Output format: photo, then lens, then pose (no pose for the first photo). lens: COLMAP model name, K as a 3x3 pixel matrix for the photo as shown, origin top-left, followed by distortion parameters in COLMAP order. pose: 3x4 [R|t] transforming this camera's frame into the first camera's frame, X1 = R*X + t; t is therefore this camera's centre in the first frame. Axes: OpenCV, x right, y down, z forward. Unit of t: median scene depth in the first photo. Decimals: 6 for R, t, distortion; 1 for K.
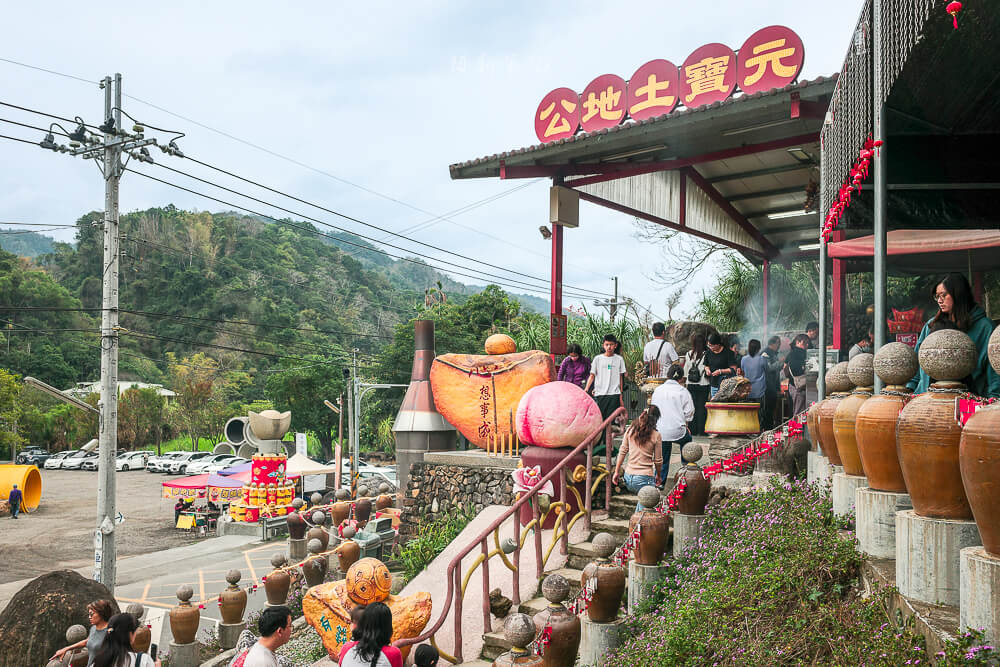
lens RADIAL K [[892.1, 0, 469.7], [0, 892.1, 330.4], [0, 0, 1]] dist [-0.044931, 0.010179]
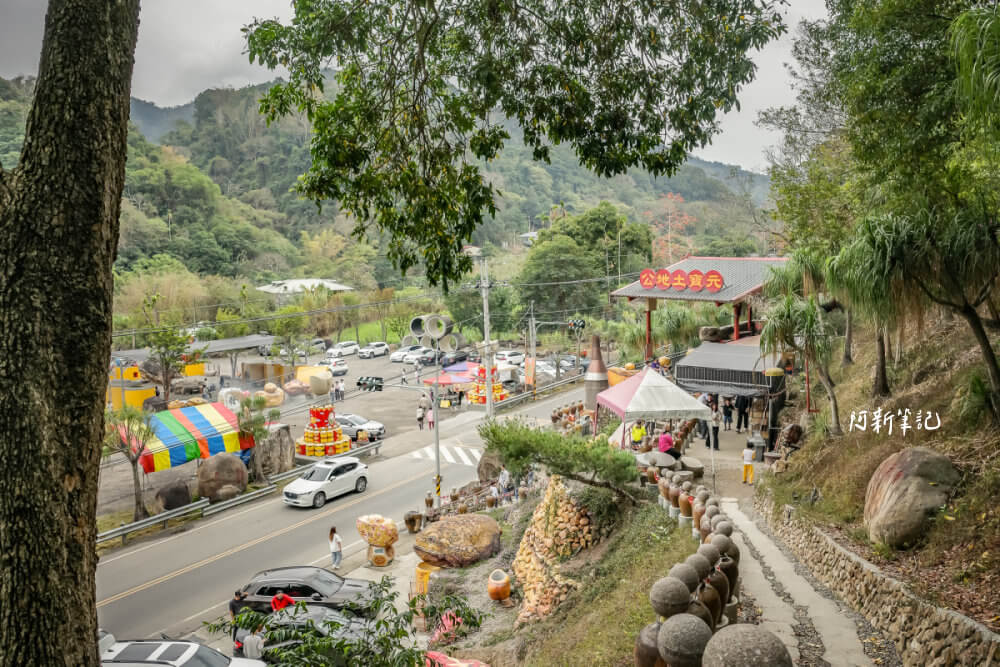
lens RADIAL K [[892.1, 0, 469.7], [0, 892.1, 330.4], [0, 0, 1]] dist [-0.044931, 0.010179]
pose [[0.993040, -0.019725, -0.116110, -0.153021], [0.038567, 0.985980, 0.162343, -0.617206], [0.111280, -0.165691, 0.979879, -2.061784]]
